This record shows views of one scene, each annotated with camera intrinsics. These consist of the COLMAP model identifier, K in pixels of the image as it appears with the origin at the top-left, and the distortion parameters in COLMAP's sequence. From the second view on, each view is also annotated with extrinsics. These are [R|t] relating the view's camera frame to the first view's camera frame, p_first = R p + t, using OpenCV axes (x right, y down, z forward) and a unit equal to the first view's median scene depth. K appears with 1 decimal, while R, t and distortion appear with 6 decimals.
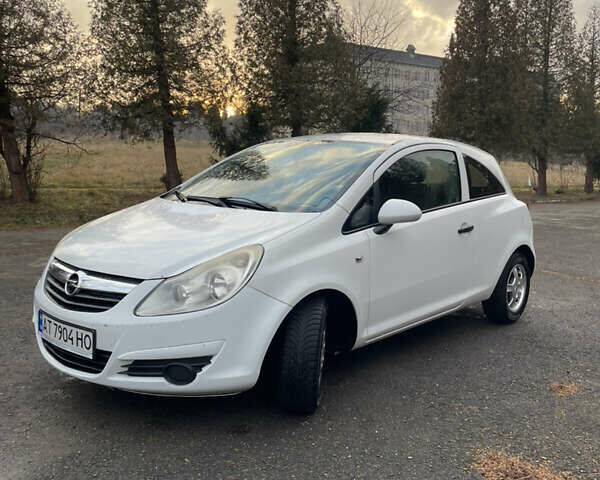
lens RADIAL K [[600.4, 0, 313.8], [0, 600.4, 232.4], [0, 0, 1]] dist [0.090925, -0.126450]
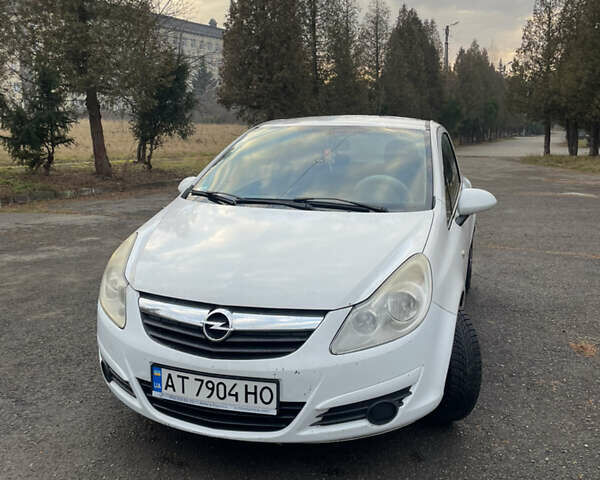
lens RADIAL K [[600.4, 0, 313.8], [0, 600.4, 232.4], [0, 0, 1]] dist [0.090925, -0.126450]
pose [[0.913691, -0.089084, 0.396527, -0.611065], [0.066035, 0.995257, 0.071436, -0.088994], [-0.401010, -0.039086, 0.915239, 0.243268]]
